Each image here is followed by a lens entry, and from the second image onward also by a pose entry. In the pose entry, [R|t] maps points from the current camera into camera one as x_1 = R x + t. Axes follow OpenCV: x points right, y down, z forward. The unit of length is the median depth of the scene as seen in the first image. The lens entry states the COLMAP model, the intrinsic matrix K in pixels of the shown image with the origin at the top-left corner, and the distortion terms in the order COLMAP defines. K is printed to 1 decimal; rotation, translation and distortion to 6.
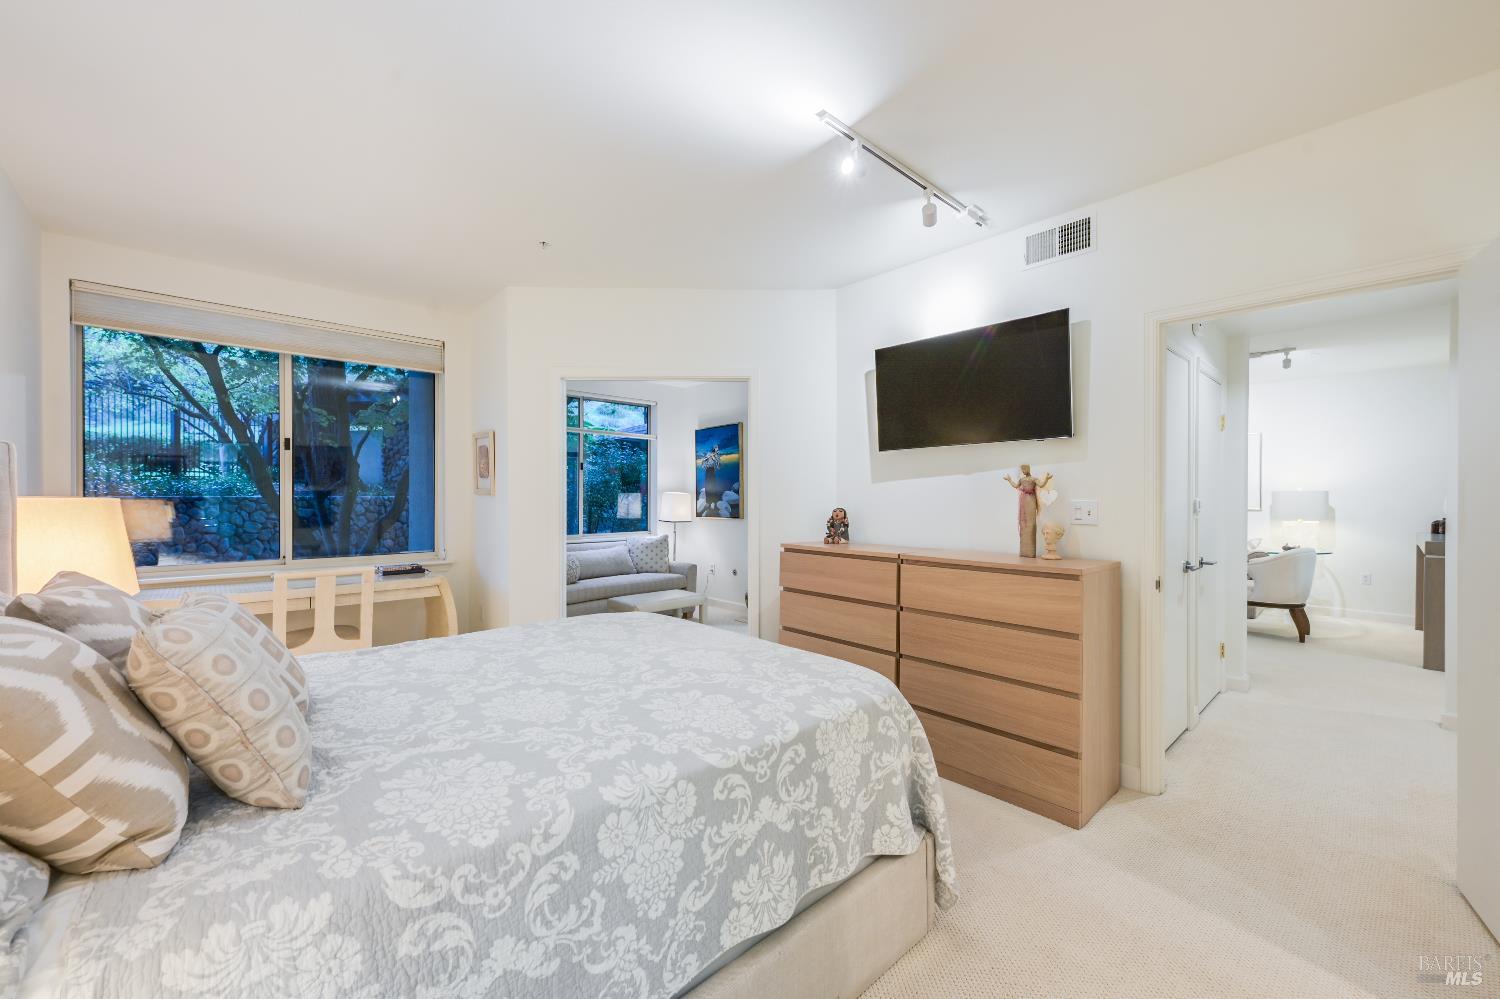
lens RADIAL K [[596.4, 0, 744.9], [0, 596.4, 496.4], [0, 0, 1]] dist [0.001353, 0.000454]
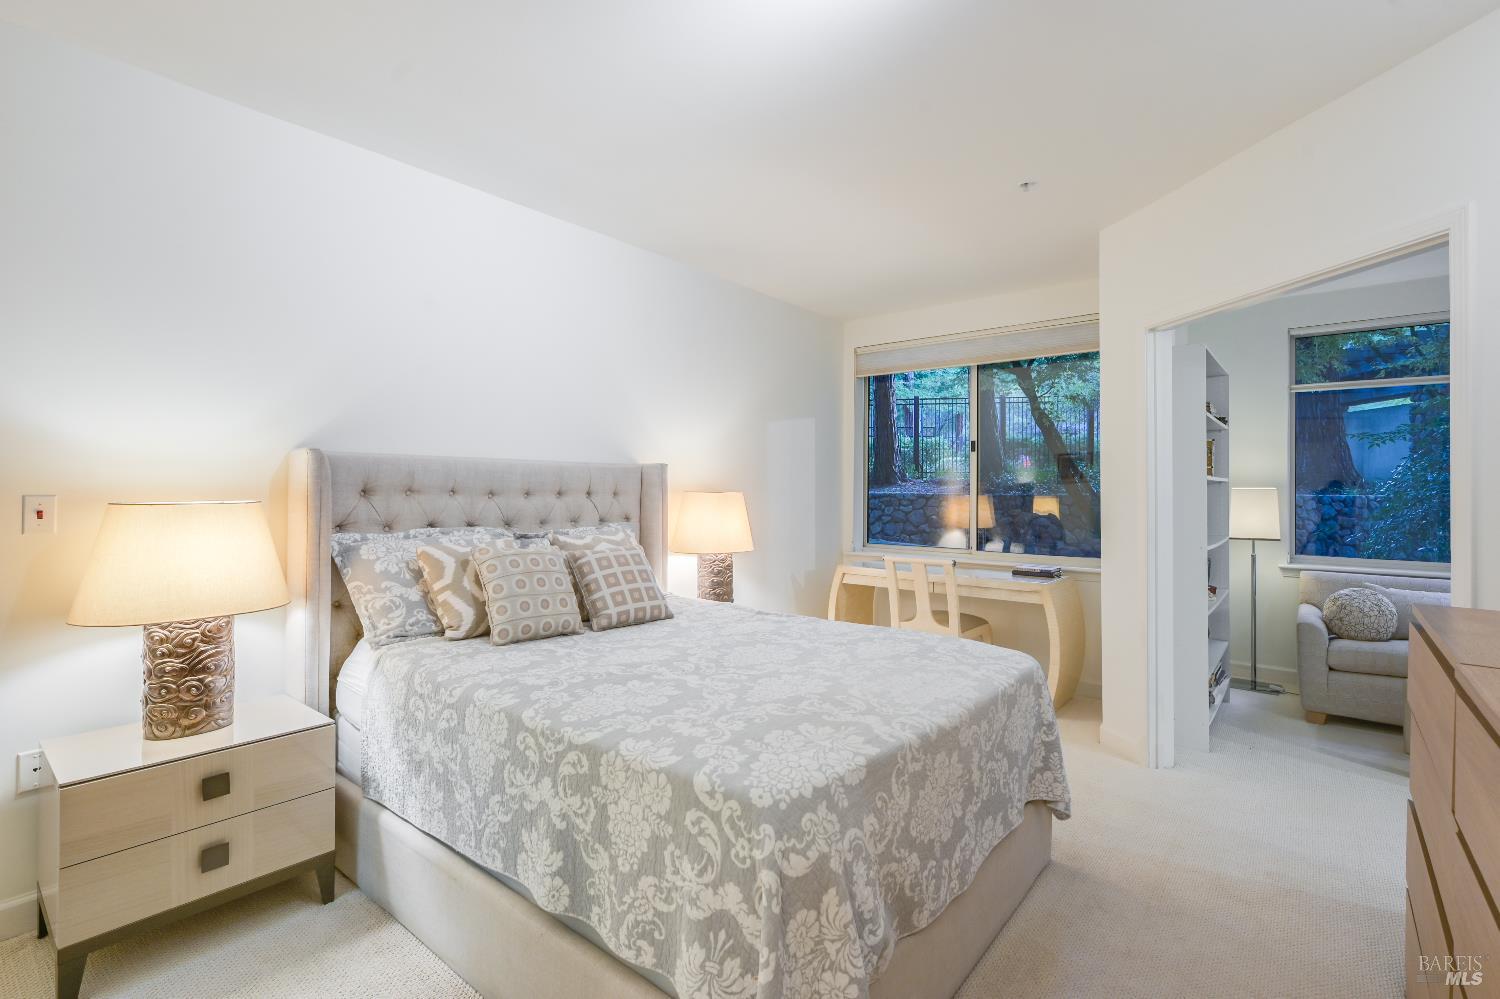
lens RADIAL K [[681.6, 0, 752.3], [0, 681.6, 488.5], [0, 0, 1]] dist [0.002835, 0.000005]
pose [[0.150763, -0.002490, -0.988567, 0.254105], [-0.007467, 0.999965, -0.003658, -0.000491], [0.988542, 0.007933, 0.150739, 0.233175]]
